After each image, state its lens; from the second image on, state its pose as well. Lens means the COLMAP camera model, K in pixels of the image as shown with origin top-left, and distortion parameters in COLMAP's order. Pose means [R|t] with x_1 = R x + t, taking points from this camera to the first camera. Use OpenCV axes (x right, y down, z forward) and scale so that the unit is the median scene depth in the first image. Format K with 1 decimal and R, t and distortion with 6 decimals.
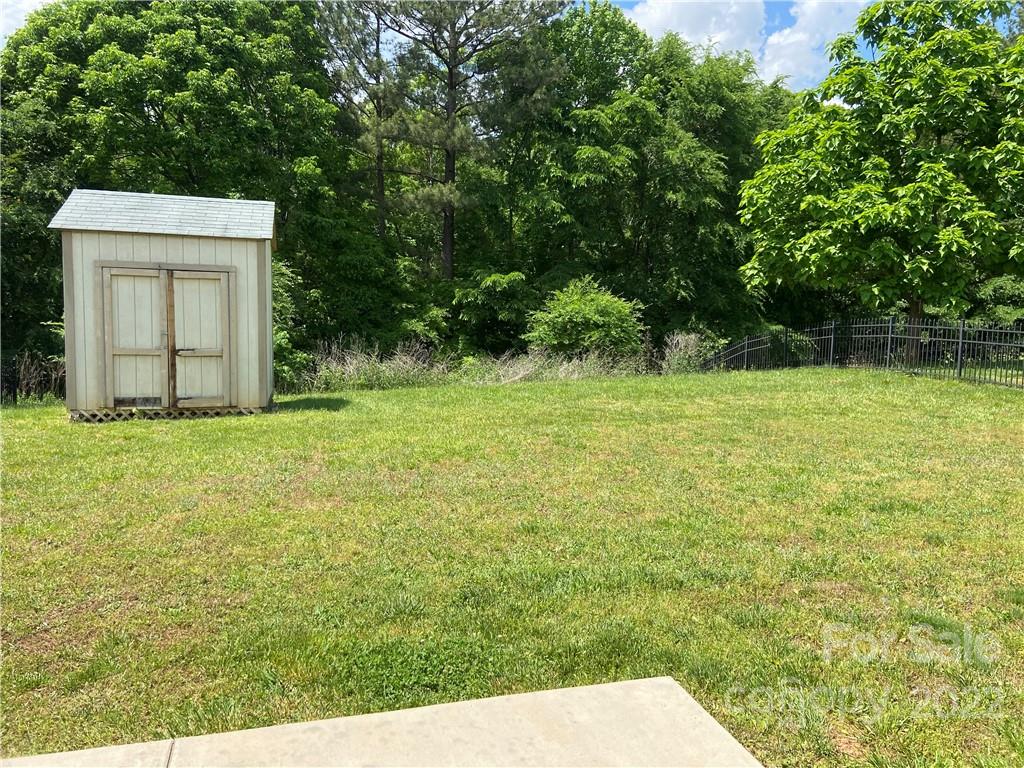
lens RADIAL K [[776.1, 0, 516.8], [0, 776.1, 368.7], [0, 0, 1]] dist [0.125585, -0.156167]
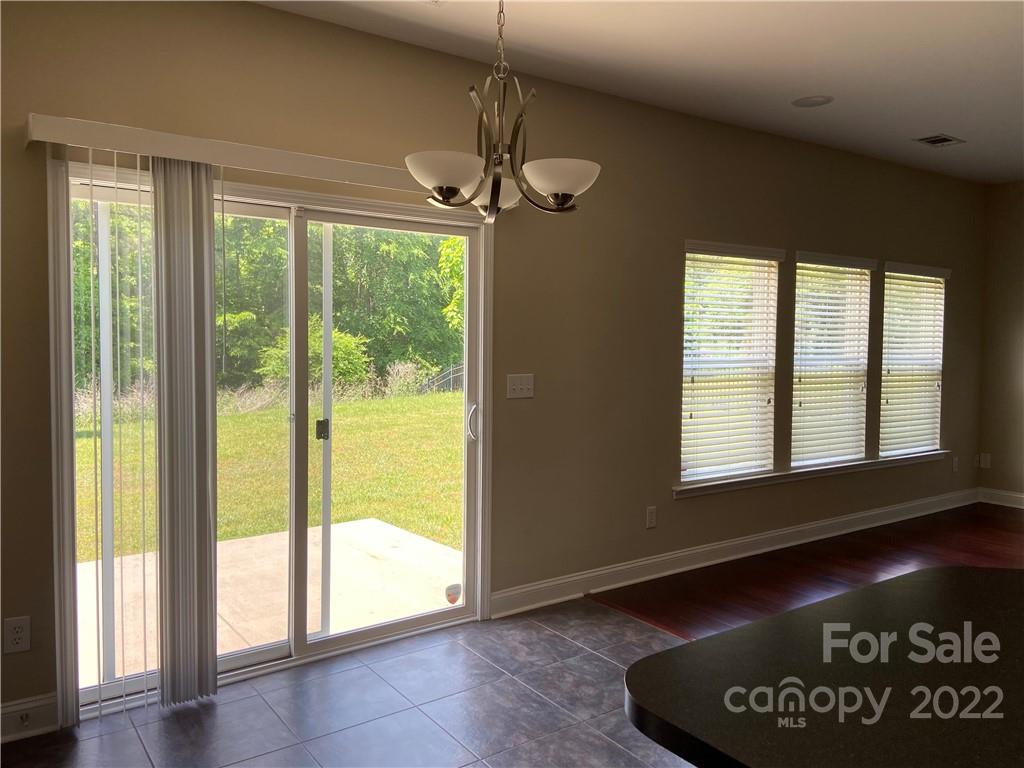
lens RADIAL K [[776.1, 0, 516.8], [0, 776.1, 368.7], [0, 0, 1]] dist [0.125585, -0.156167]
pose [[0.940136, -0.033046, 0.339194, -0.053500], [0.045462, 0.998553, -0.028723, 0.009915], [-0.337754, 0.042424, 0.940278, -0.389210]]
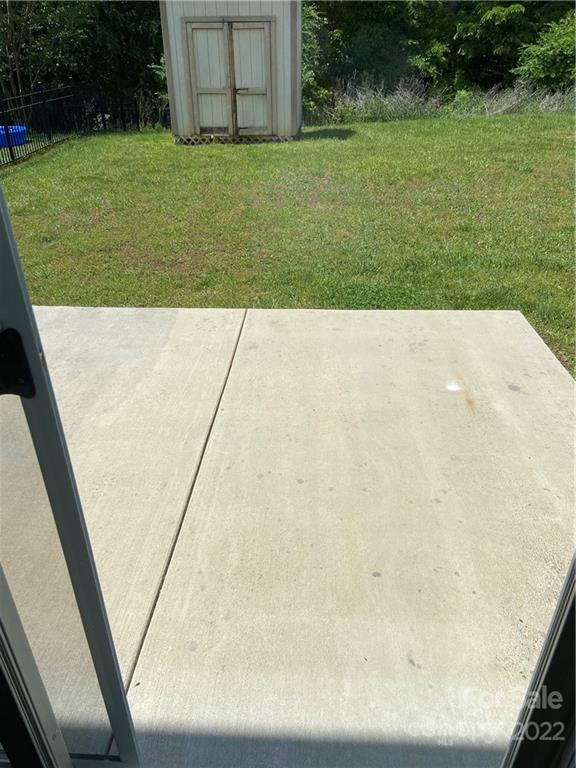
lens RADIAL K [[582.1, 0, 280.6], [0, 582.1, 388.4], [0, 0, 1]] dist [0.125585, -0.156167]
pose [[0.943310, 0.140254, -0.300824, 0.033757], [0.003807, 0.901703, 0.432339, -0.001419], [0.331891, -0.408975, 0.850051, -0.084760]]
